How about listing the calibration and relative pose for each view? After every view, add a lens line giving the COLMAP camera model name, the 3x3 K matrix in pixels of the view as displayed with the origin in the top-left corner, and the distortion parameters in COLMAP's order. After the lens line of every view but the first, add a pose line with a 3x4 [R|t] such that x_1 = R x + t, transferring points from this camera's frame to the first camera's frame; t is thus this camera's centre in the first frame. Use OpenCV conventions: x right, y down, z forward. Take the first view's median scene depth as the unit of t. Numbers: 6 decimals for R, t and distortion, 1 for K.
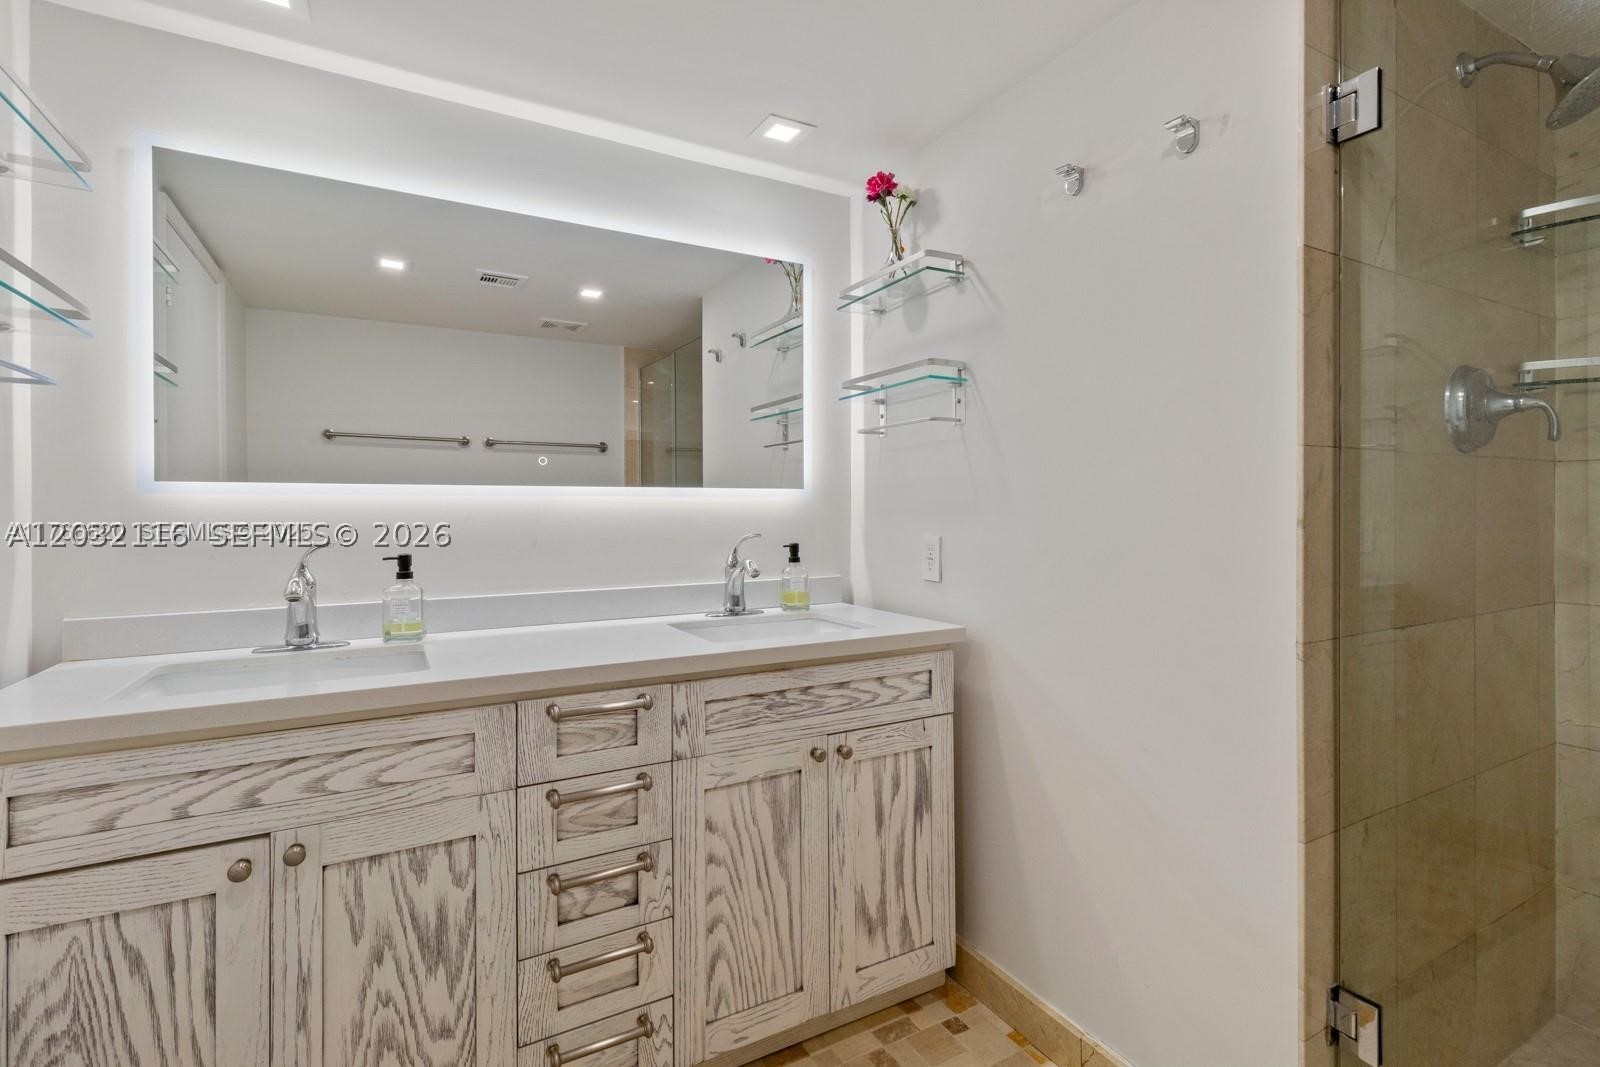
lens RADIAL K [[737.3, 0, 801.8], [0, 737.3, 511.4], [0, 0, 1]] dist [0.003462, -0.000122]
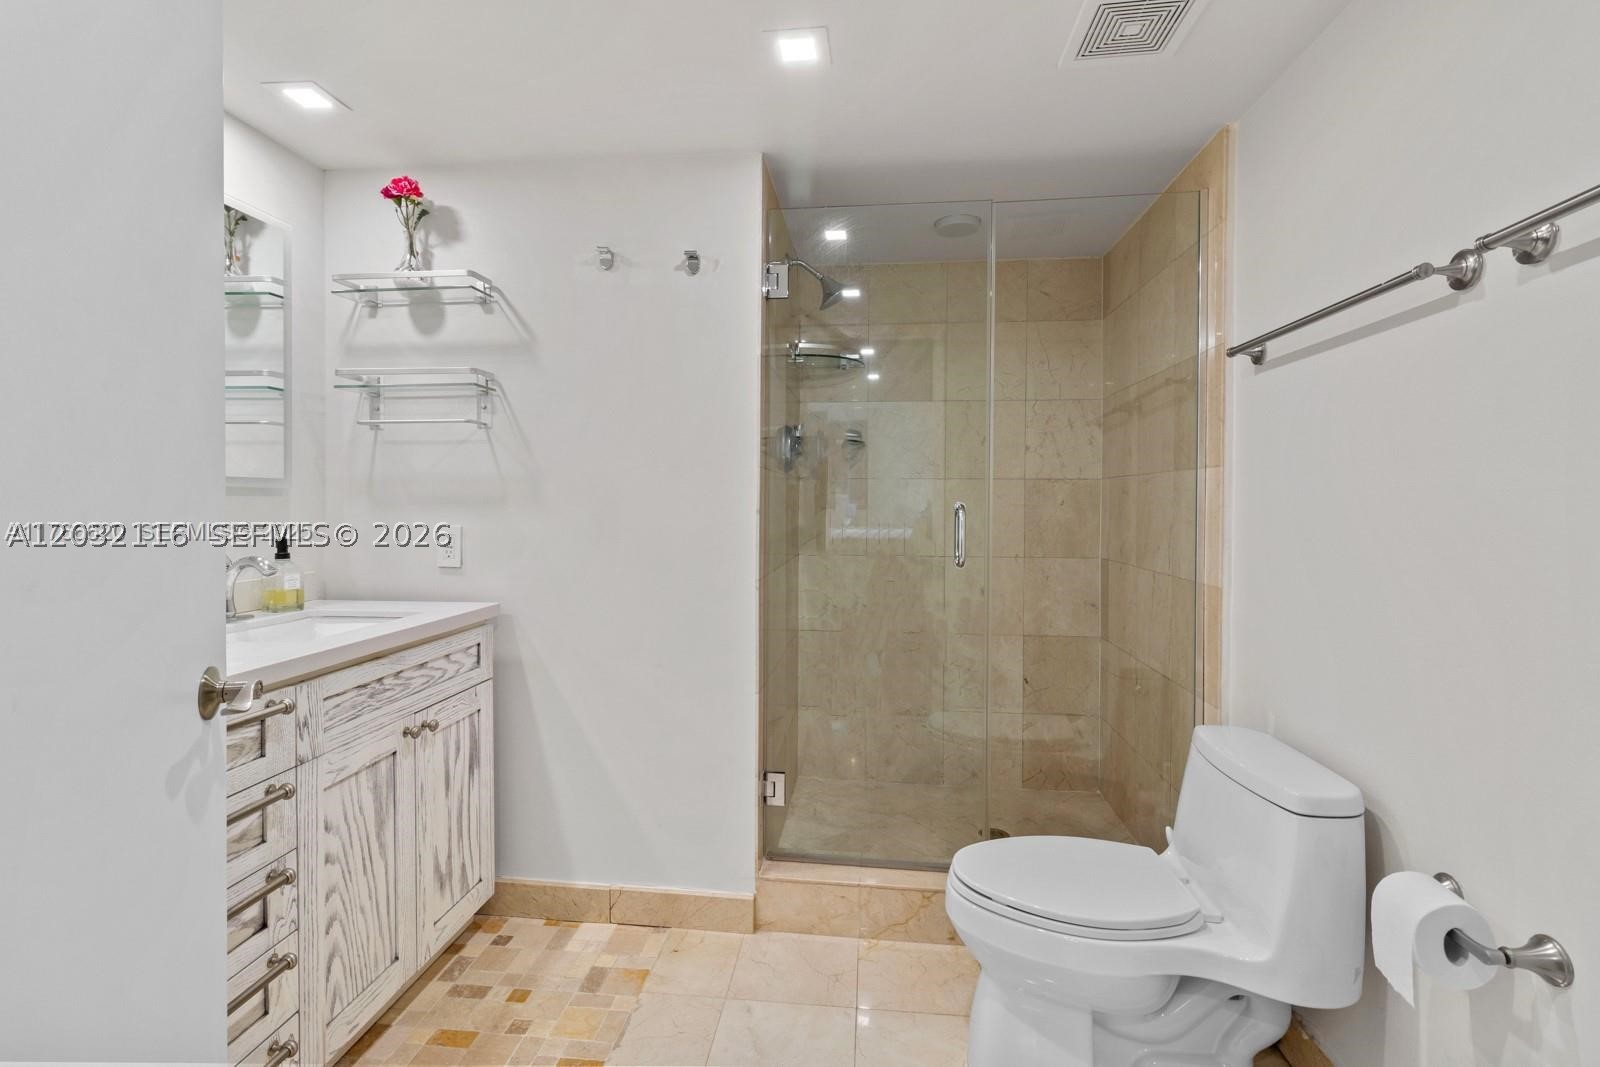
lens RADIAL K [[737.3, 0, 801.8], [0, 737.3, 511.4], [0, 0, 1]] dist [0.003462, -0.000122]
pose [[0.571967, -0.004494, 0.820264, -0.516862], [-0.004745, 0.999950, 0.008787, -0.000893], [-0.820263, -0.008918, 0.571917, -0.065354]]
